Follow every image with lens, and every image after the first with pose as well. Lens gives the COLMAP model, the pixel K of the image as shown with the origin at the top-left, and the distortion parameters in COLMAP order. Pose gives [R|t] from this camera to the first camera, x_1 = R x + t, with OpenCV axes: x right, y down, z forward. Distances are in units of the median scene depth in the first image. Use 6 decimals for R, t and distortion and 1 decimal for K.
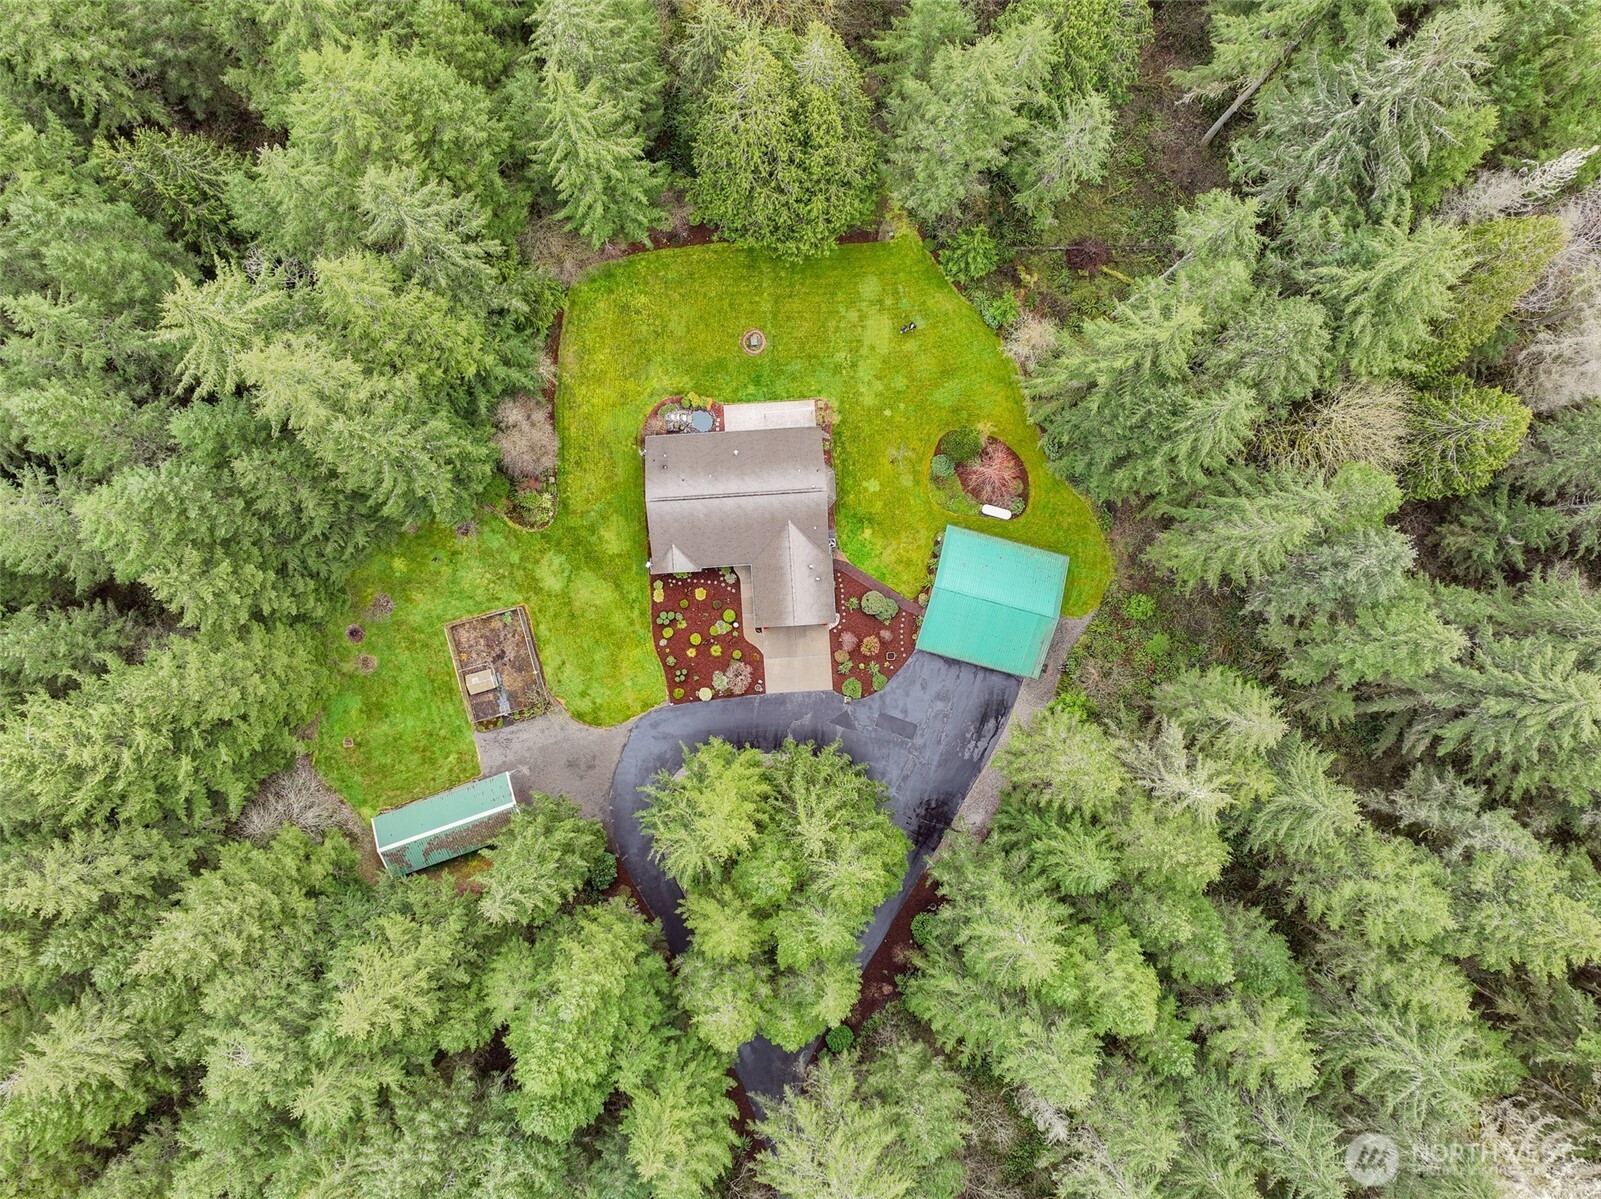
lens RADIAL K [[1160.9, 0, 797.7], [0, 1160.9, 606.0], [0, 0, 1]] dist [0.003941, -0.000293]
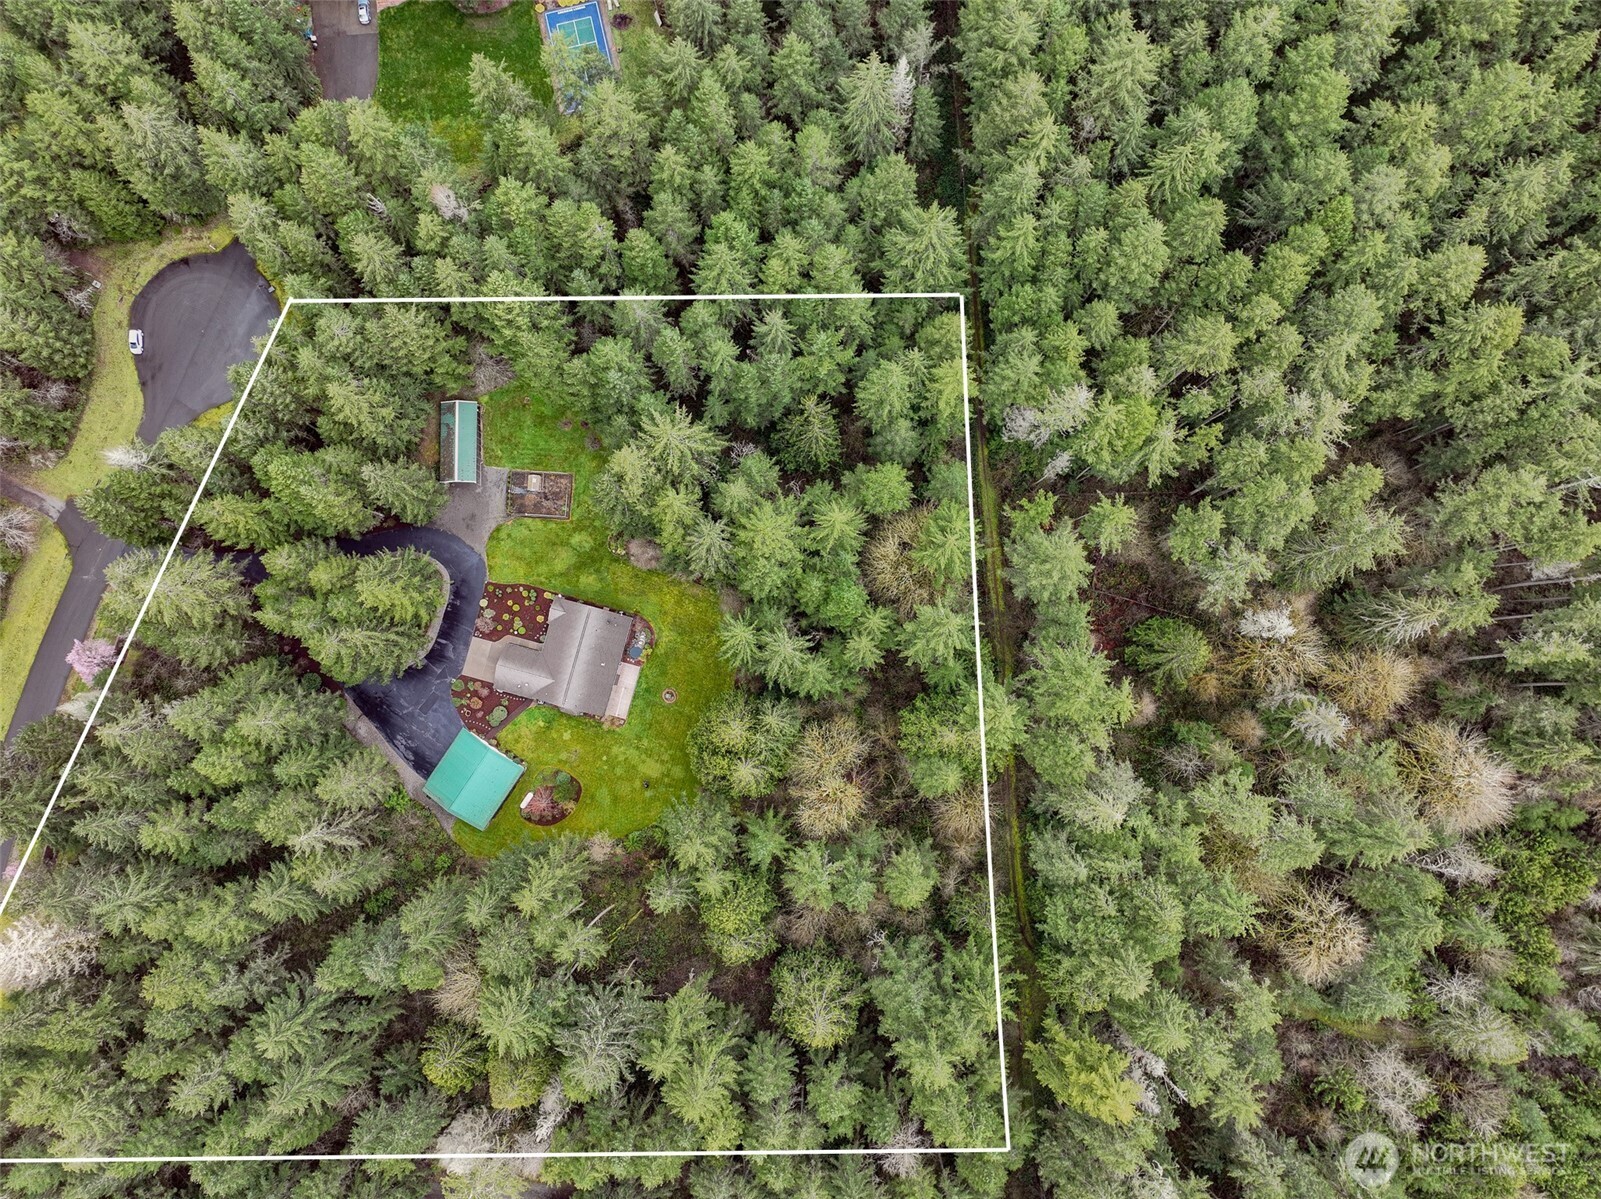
lens RADIAL K [[1160.9, 0, 797.7], [0, 1160.9, 606.0], [0, 0, 1]] dist [0.003941, -0.000293]
pose [[-0.319562, 0.944963, -0.070172, -0.104105], [-0.947074, -0.316134, 0.055778, -0.465093], [0.030524, 0.084283, 0.995974, -0.700059]]
